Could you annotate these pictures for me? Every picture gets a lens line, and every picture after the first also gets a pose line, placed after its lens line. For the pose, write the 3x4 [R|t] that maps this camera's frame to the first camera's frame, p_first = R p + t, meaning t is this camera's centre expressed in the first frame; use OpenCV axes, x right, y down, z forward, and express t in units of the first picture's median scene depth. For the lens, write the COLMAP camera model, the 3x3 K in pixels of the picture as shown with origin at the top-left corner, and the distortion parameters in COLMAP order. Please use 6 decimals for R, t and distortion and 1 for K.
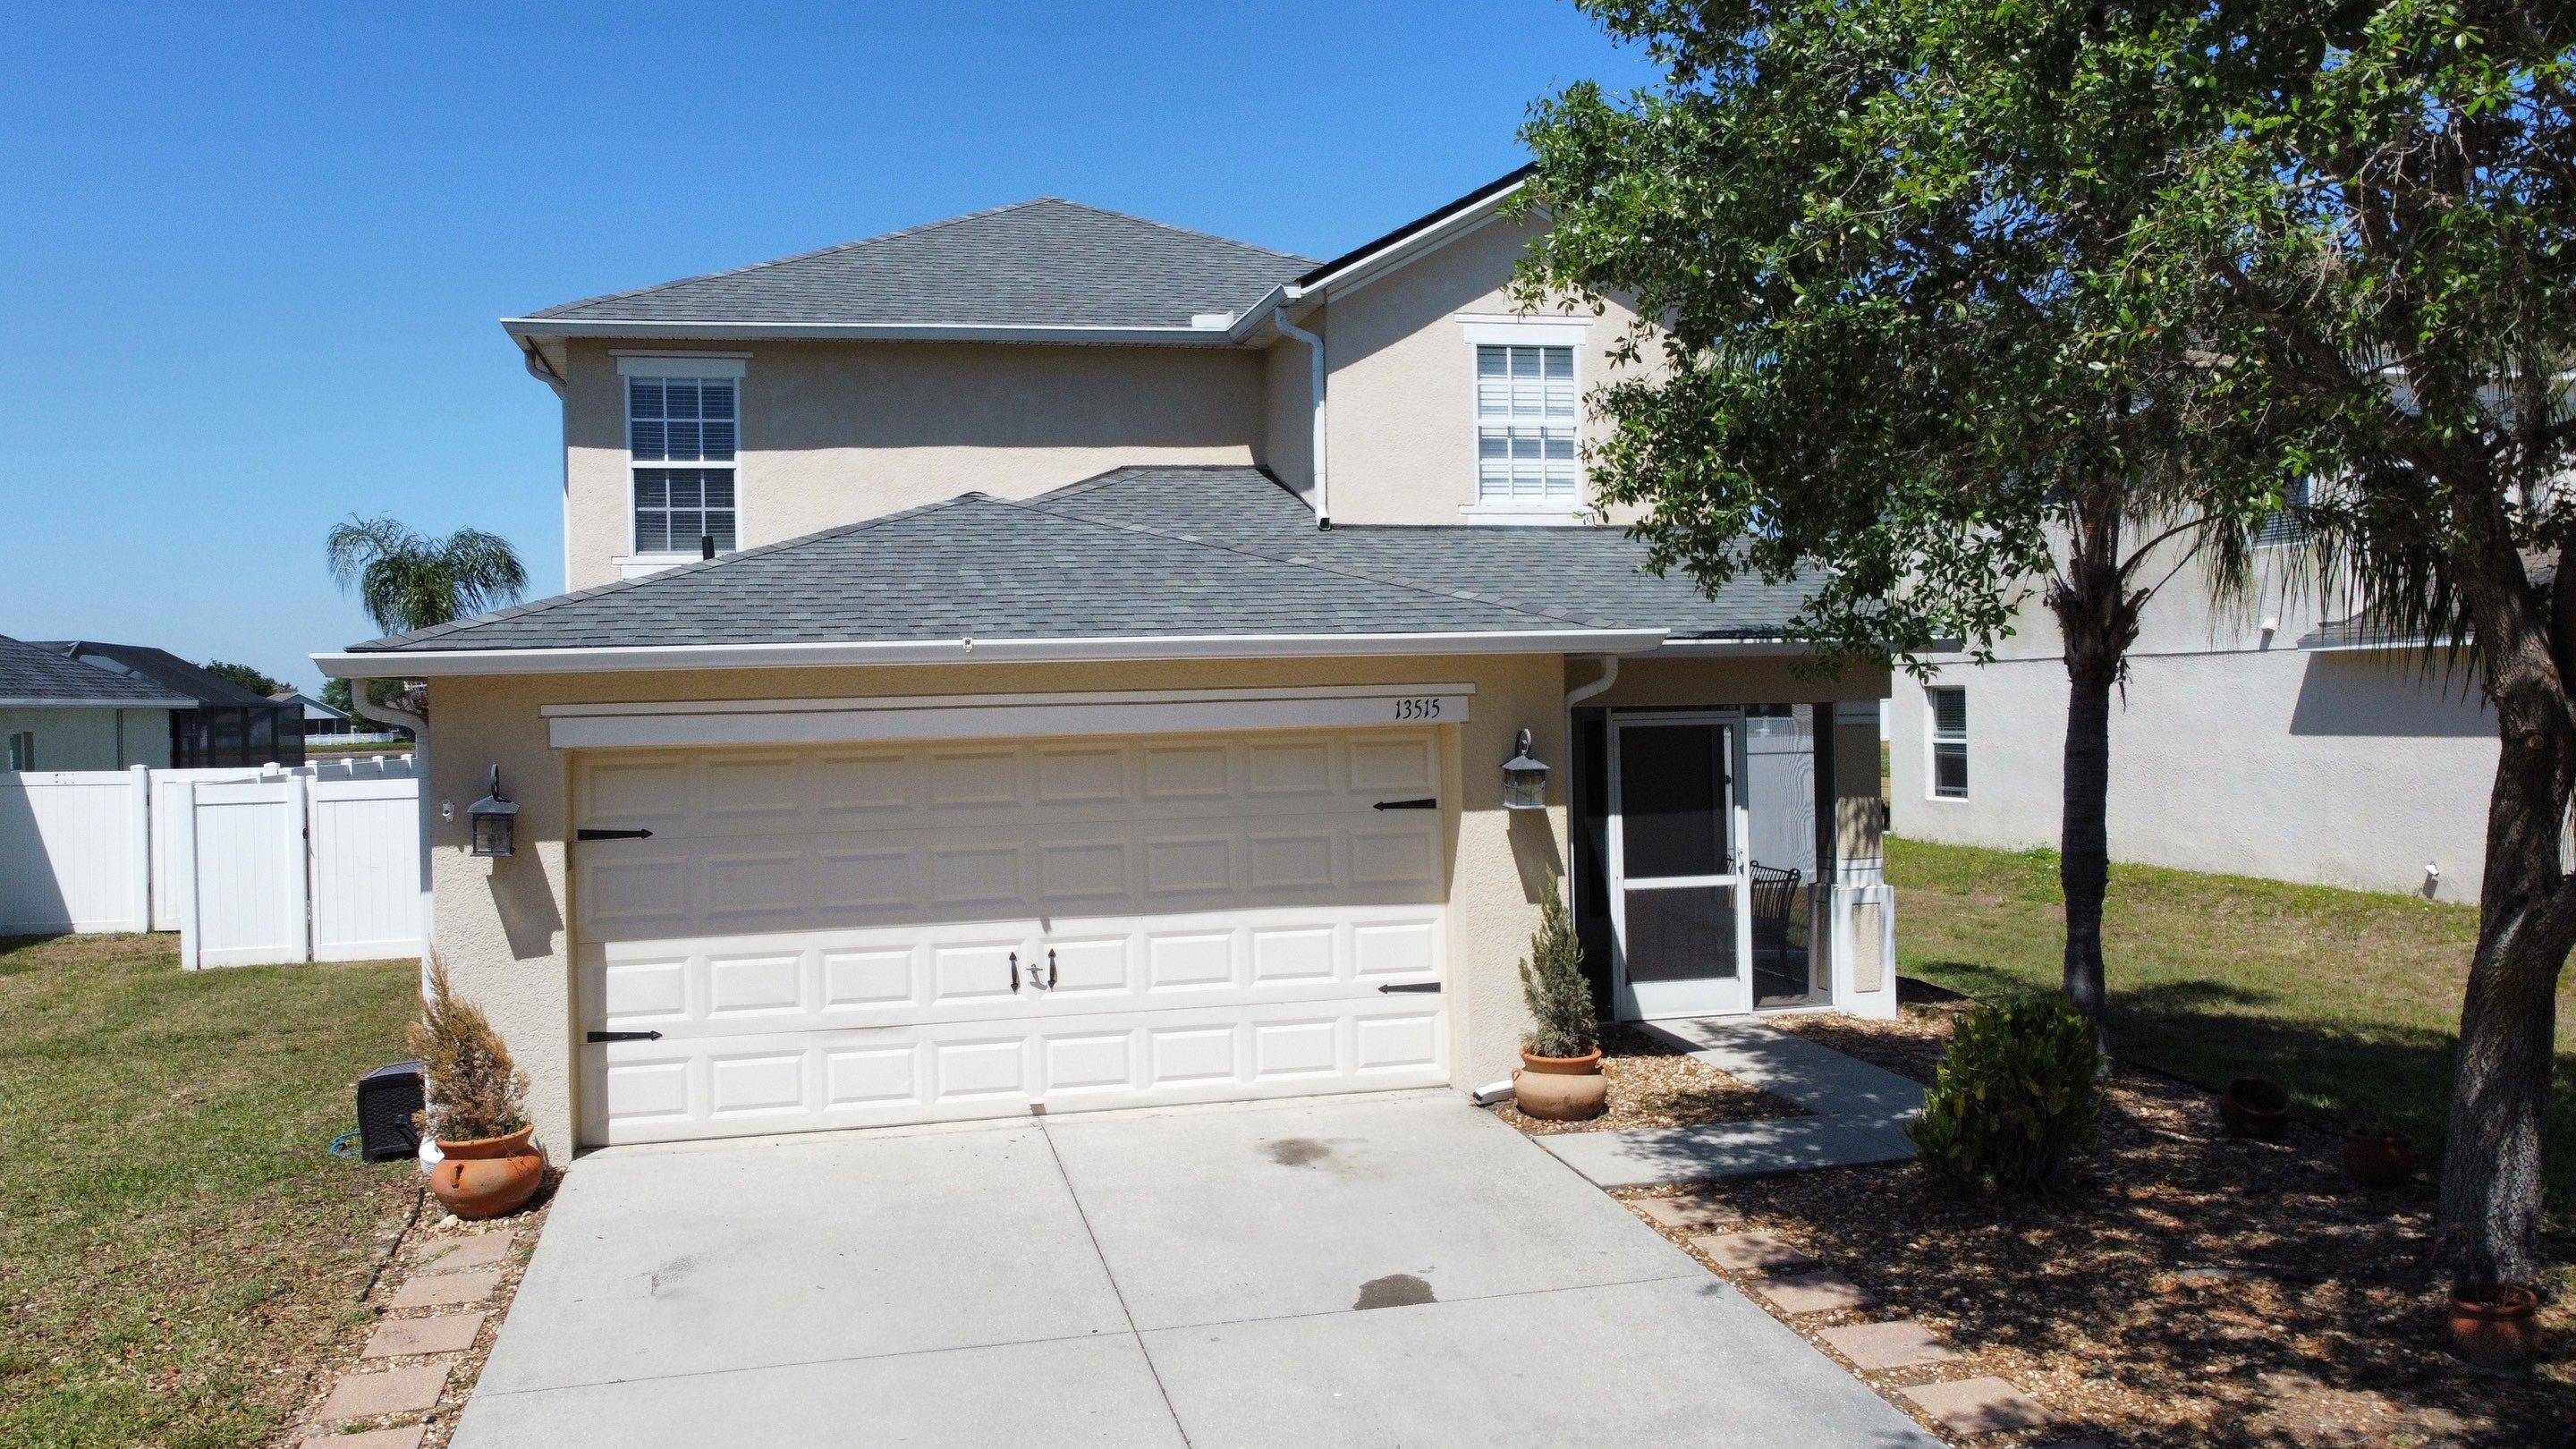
lens RADIAL K [[1947.1, 0, 1255.8], [0, 1947.1, 701.9], [0, 0, 1]] dist [0.007999, -0.007759]
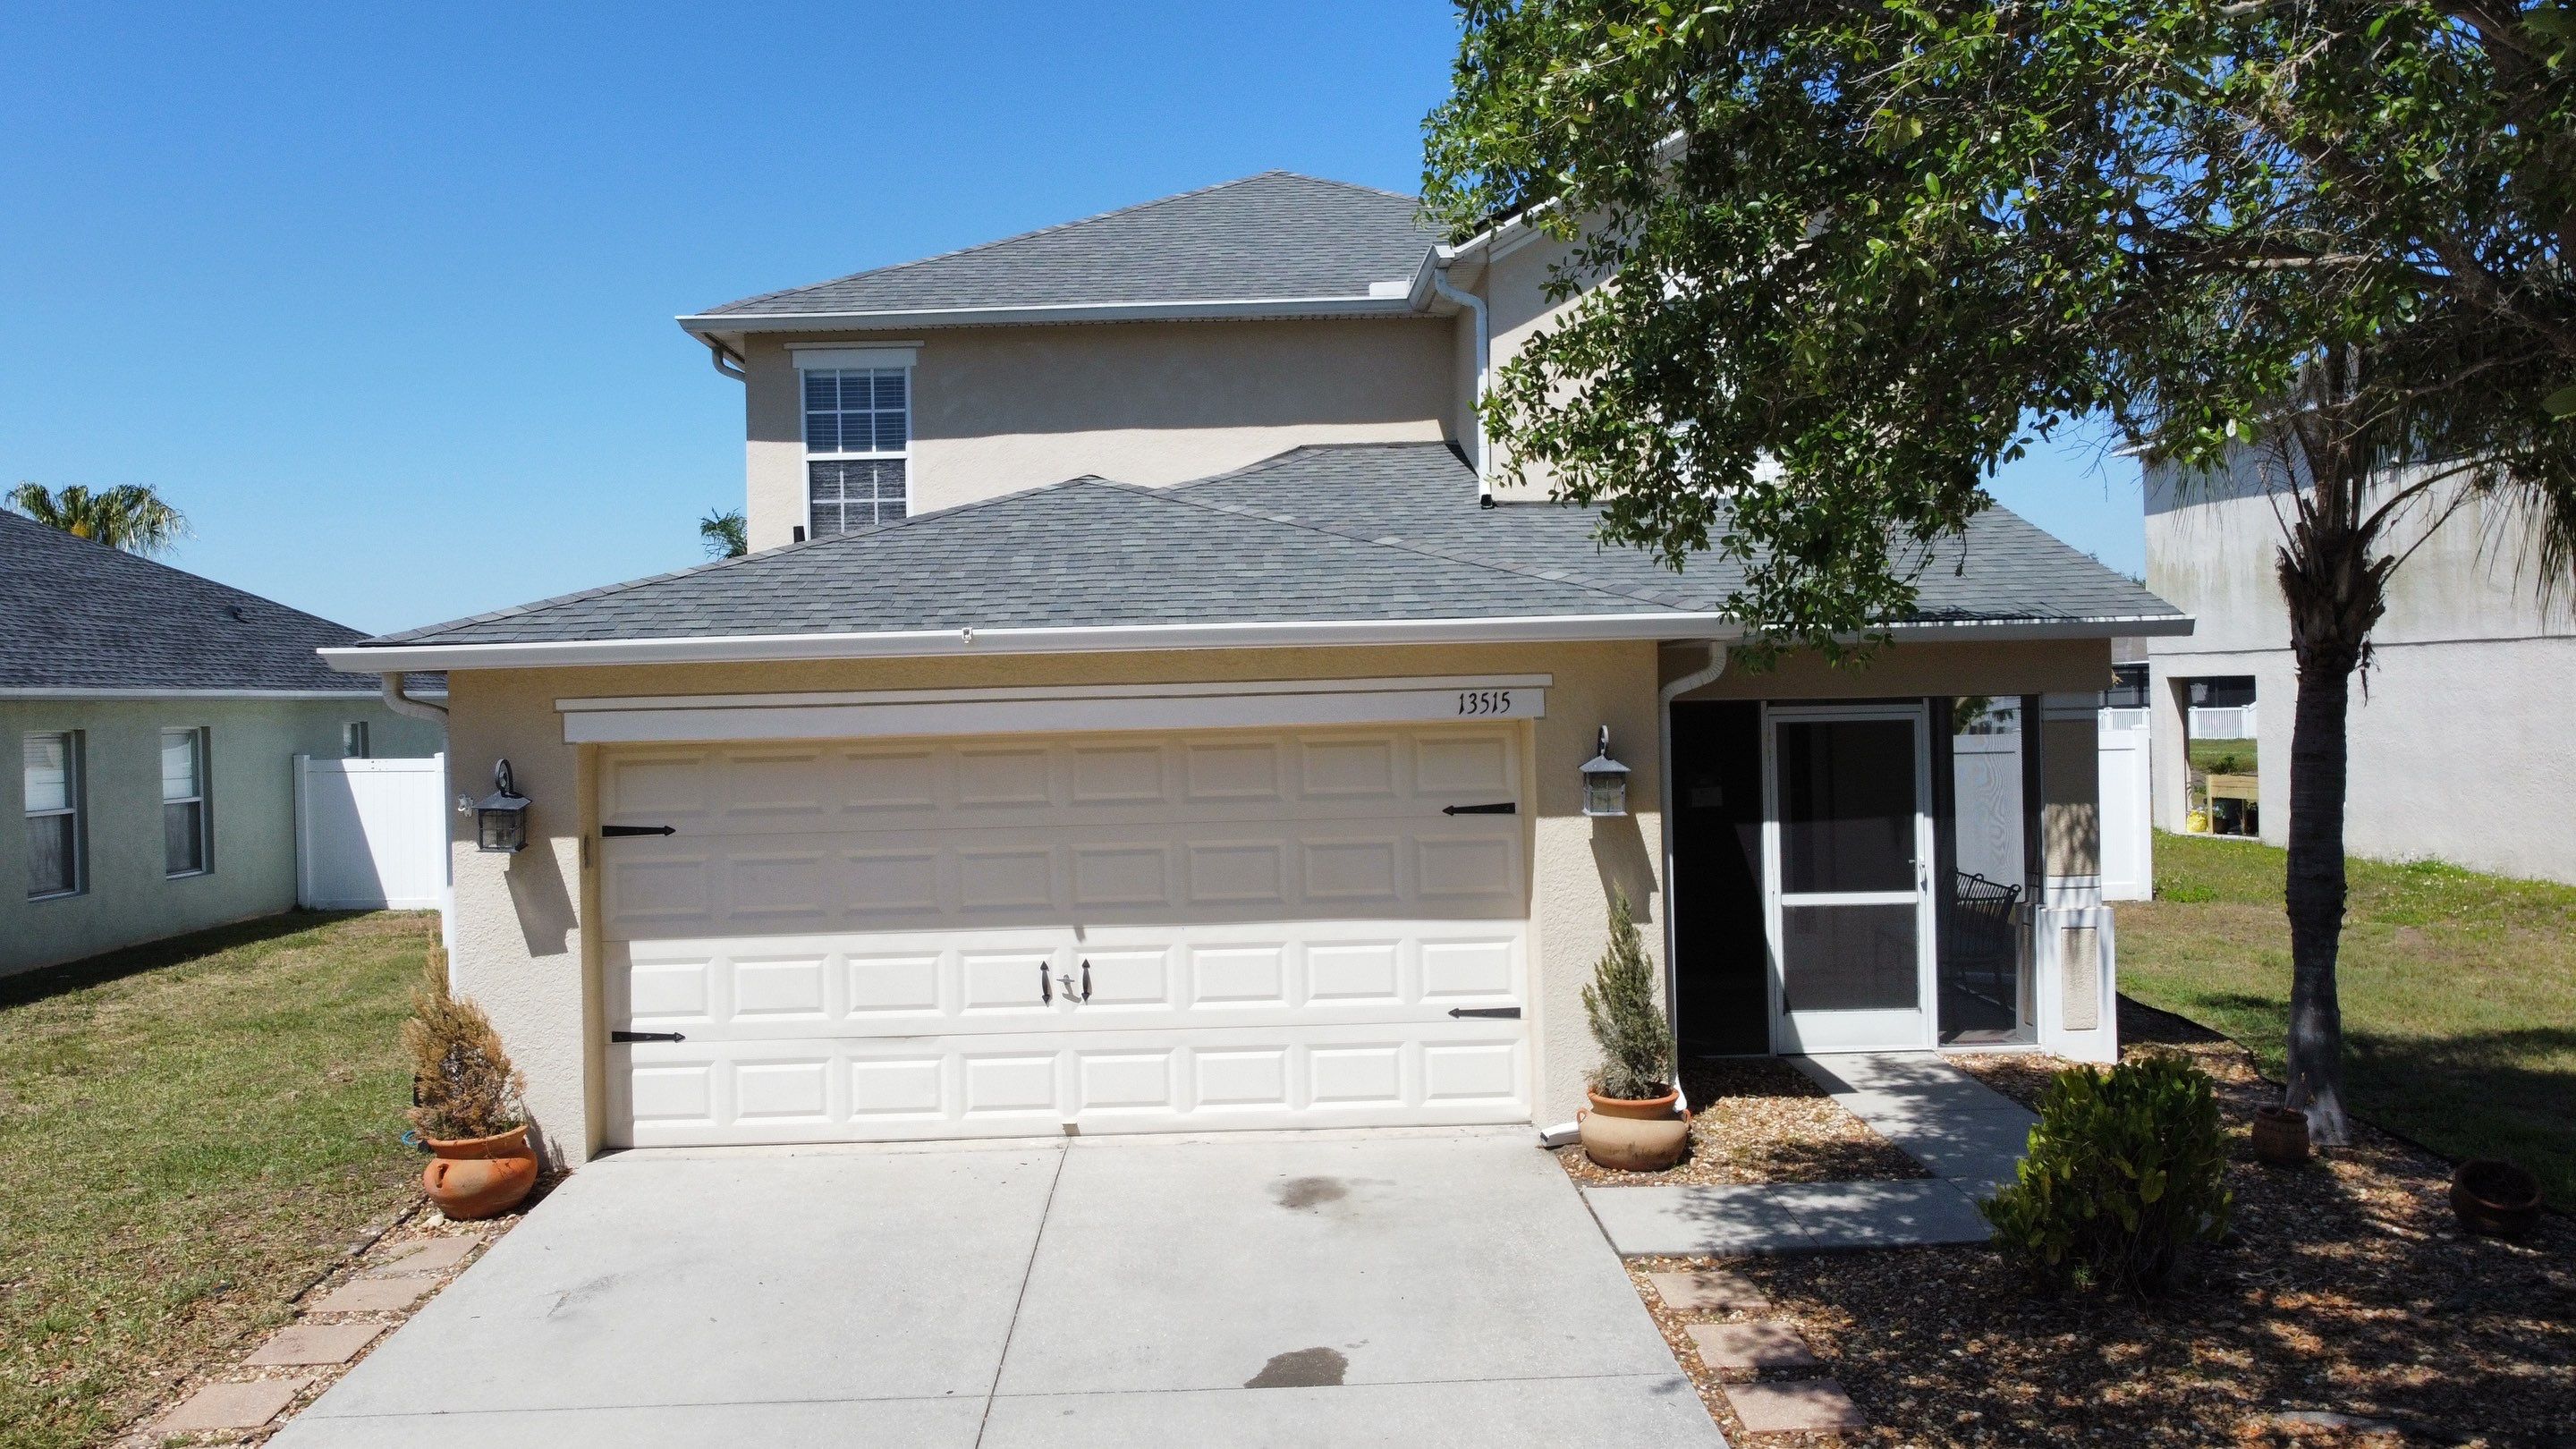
lens RADIAL K [[1947.1, 0, 1255.8], [0, 1947.1, 701.9], [0, 0, 1]] dist [0.007999, -0.007759]
pose [[0.978078, -0.000019, -0.208241, 0.170579], [0.001220, 0.999983, 0.005642, -0.002064], [0.208237, -0.005772, 0.978061, 0.101109]]
